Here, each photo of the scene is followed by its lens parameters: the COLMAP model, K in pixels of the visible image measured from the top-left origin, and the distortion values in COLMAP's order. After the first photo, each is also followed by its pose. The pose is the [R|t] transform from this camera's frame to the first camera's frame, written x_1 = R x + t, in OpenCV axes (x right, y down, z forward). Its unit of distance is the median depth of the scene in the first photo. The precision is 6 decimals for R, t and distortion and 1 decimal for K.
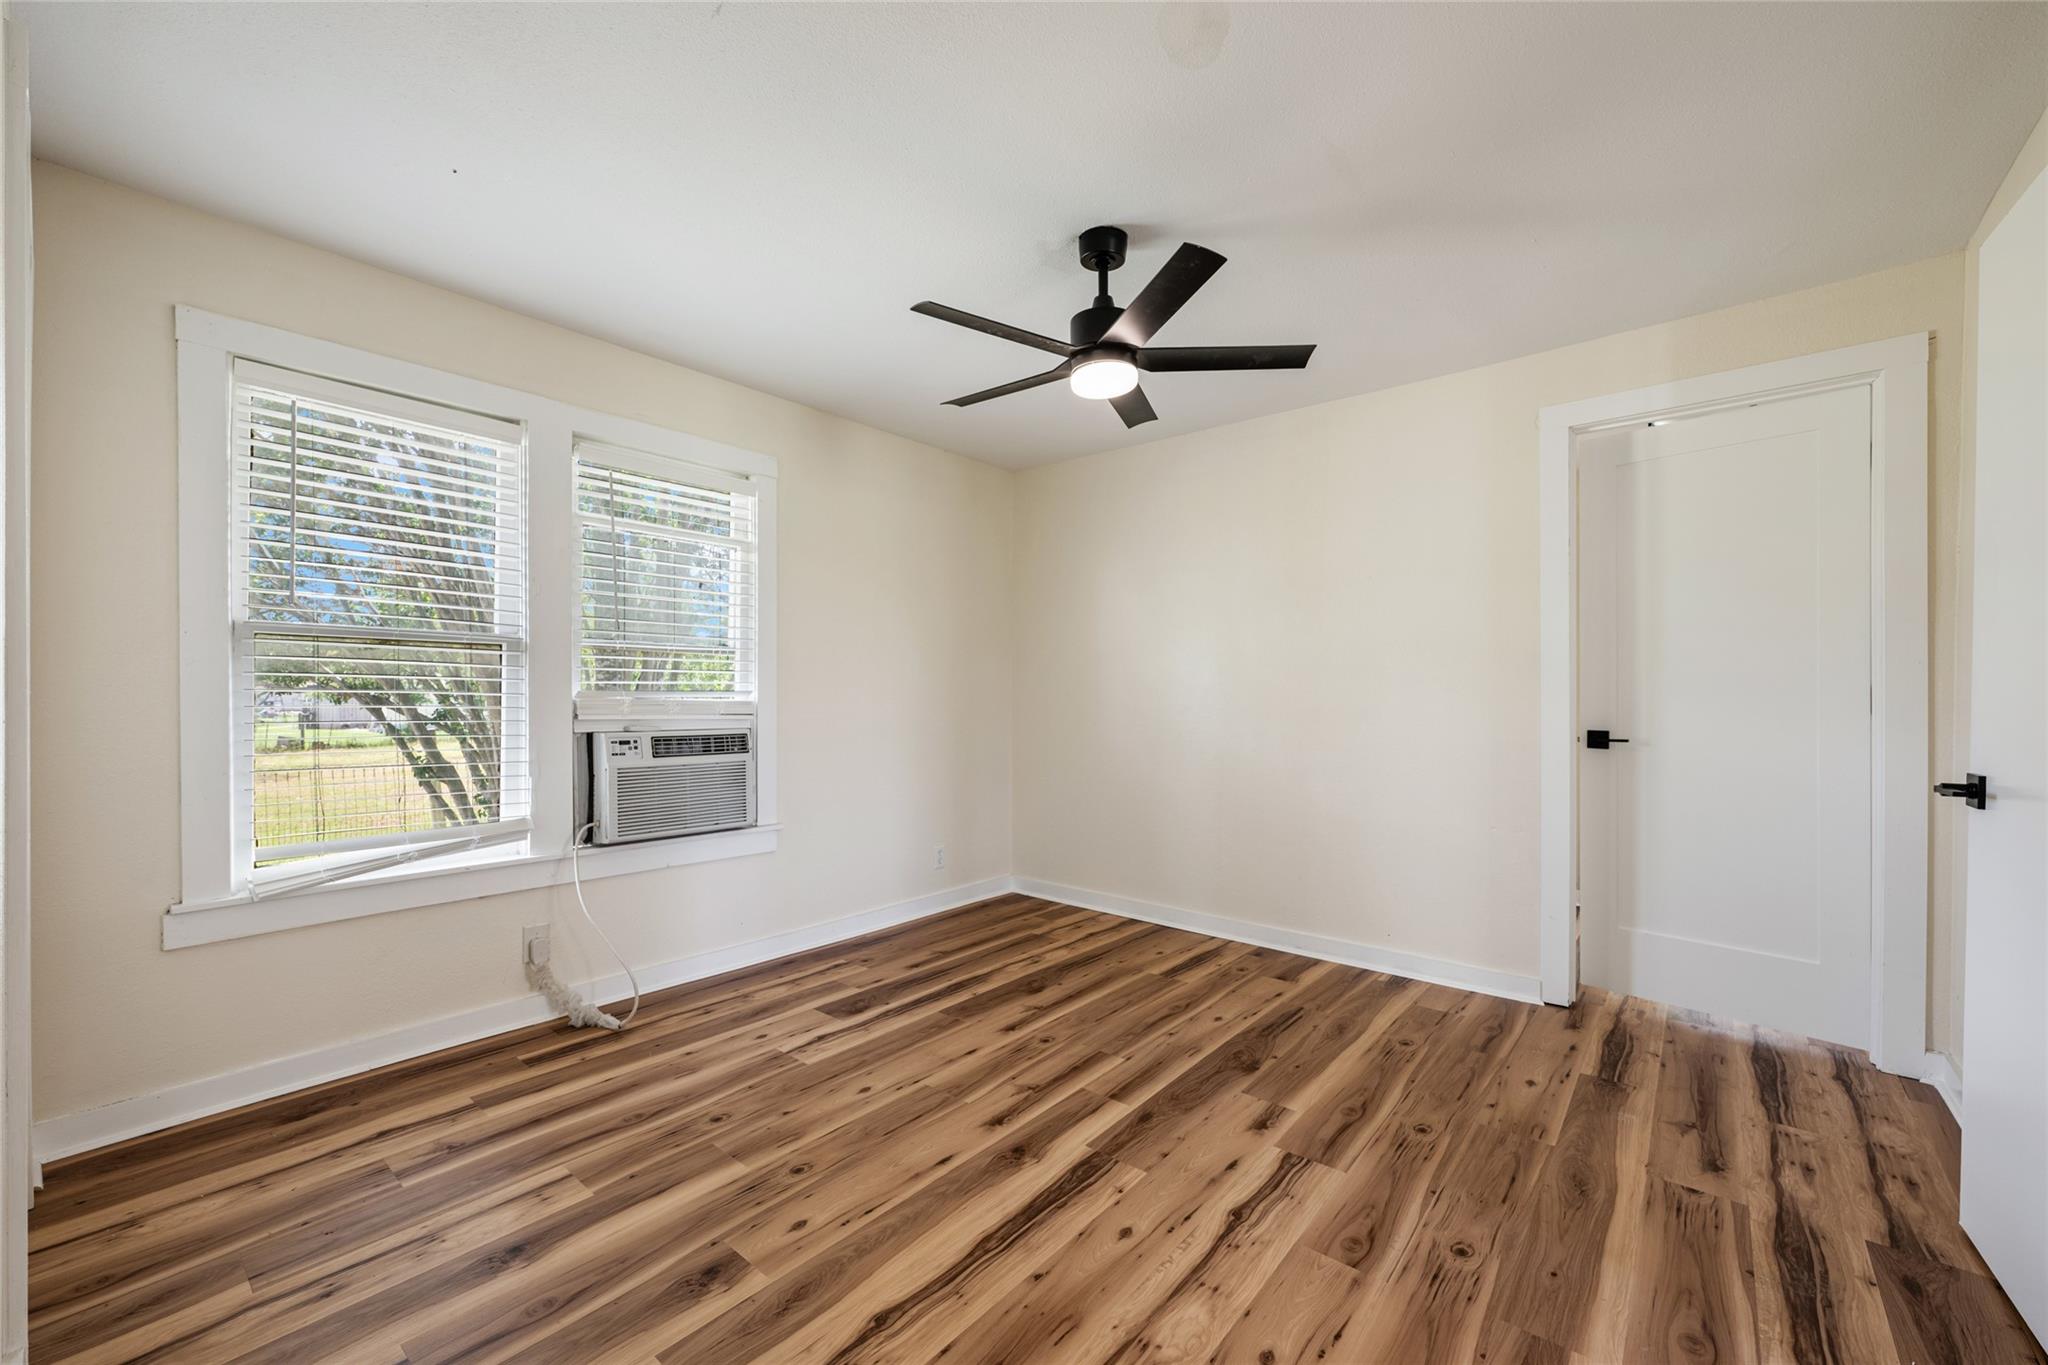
lens RADIAL K [[801.2, 0, 1035.9], [0, 801.2, 695.0], [0, 0, 1]] dist [-0.005869, 0.000217]
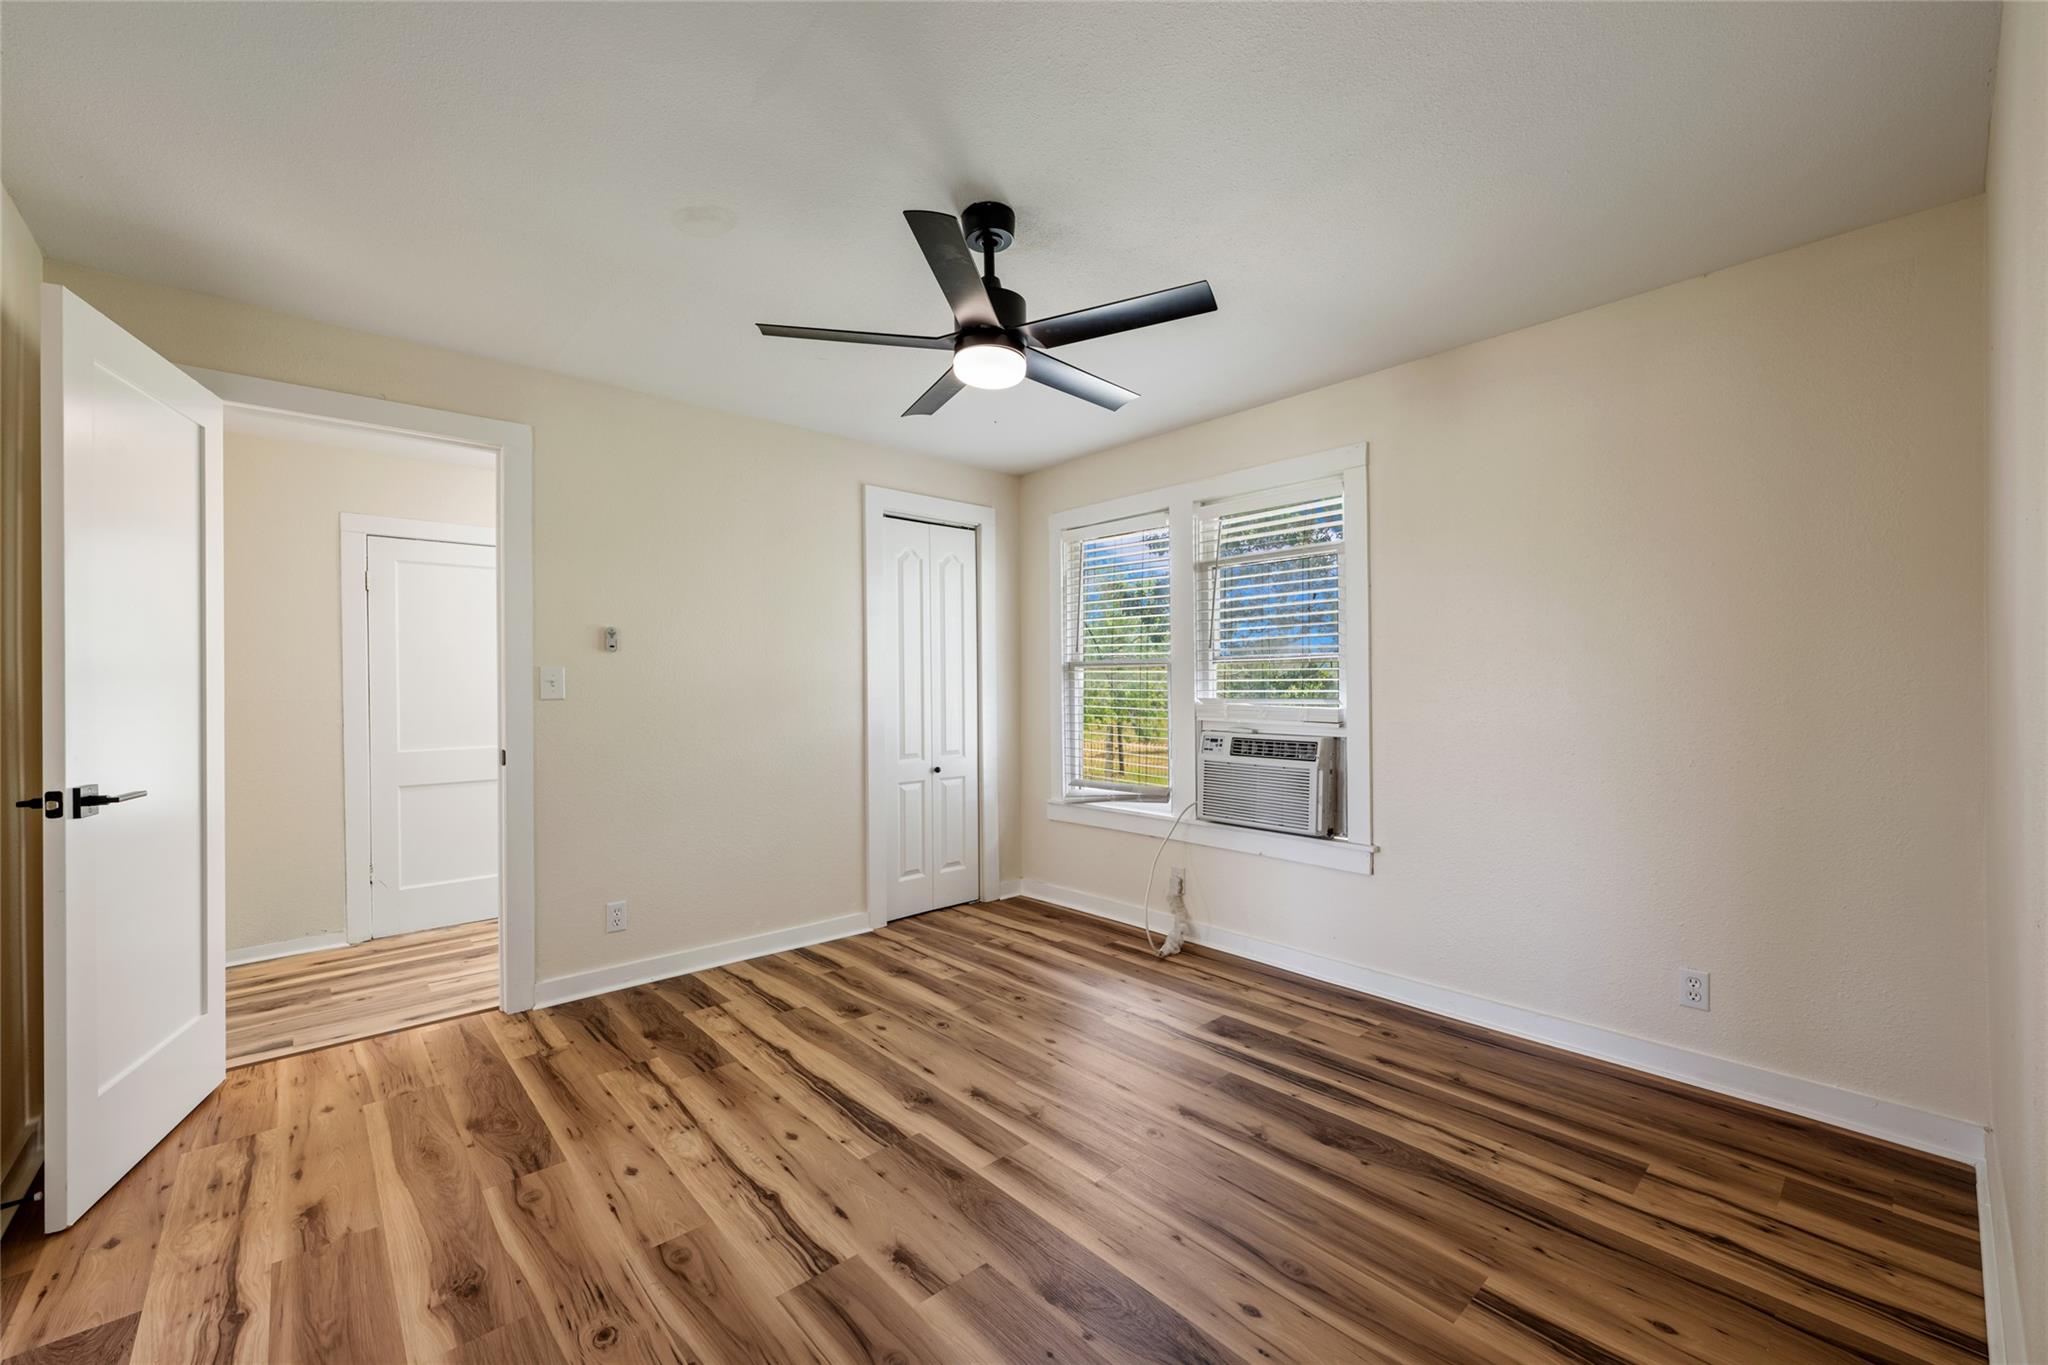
lens RADIAL K [[801.2, 0, 1021.0], [0, 801.2, 687.6], [0, 0, 1]] dist [-0.005869, 0.000217]
pose [[-0.133800, -0.004151, -0.991000, 1.028018], [-0.002991, 0.999988, -0.003785, -0.022058], [0.991004, 0.002457, -0.133811, 1.193900]]
